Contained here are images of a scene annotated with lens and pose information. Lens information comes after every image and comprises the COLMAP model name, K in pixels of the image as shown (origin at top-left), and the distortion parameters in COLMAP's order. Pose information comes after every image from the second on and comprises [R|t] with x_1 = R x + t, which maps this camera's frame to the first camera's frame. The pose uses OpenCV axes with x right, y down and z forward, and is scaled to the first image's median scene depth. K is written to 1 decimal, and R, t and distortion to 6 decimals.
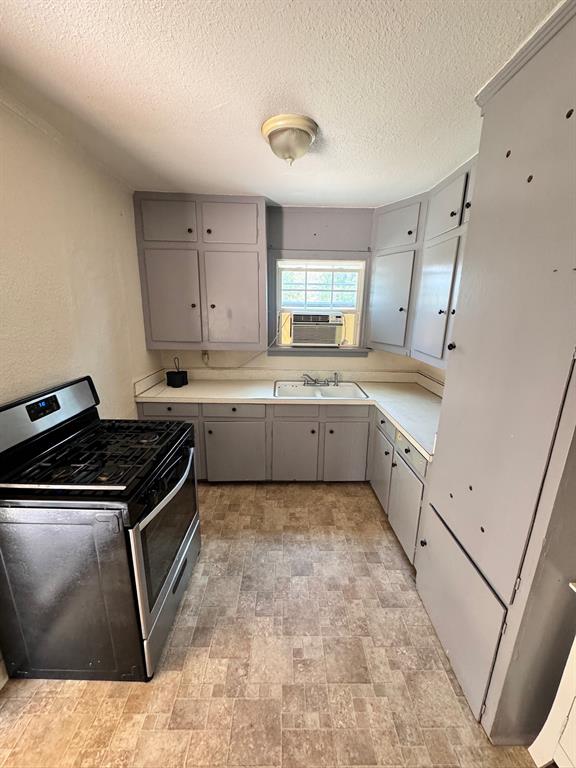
lens RADIAL K [[305.4, 0, 288.0], [0, 305.4, 384.0], [0, 0, 1]] dist [-0.000630, 0.000164]
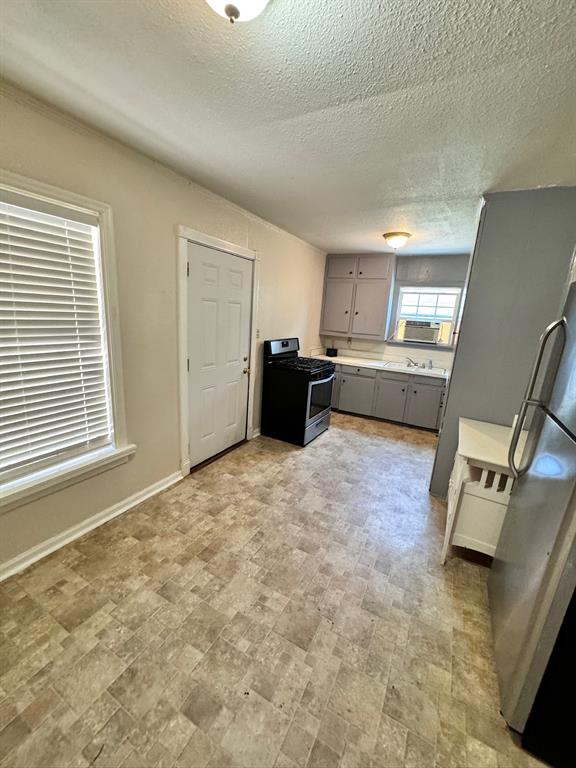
lens RADIAL K [[305.4, 0, 288.0], [0, 305.4, 384.0], [0, 0, 1]] dist [-0.000630, 0.000164]
pose [[0.873135, 0.148981, -0.464156, 0.299467], [-0.169439, 0.985538, -0.002406, 0.234127], [0.457085, 0.080747, 0.885750, -0.757966]]
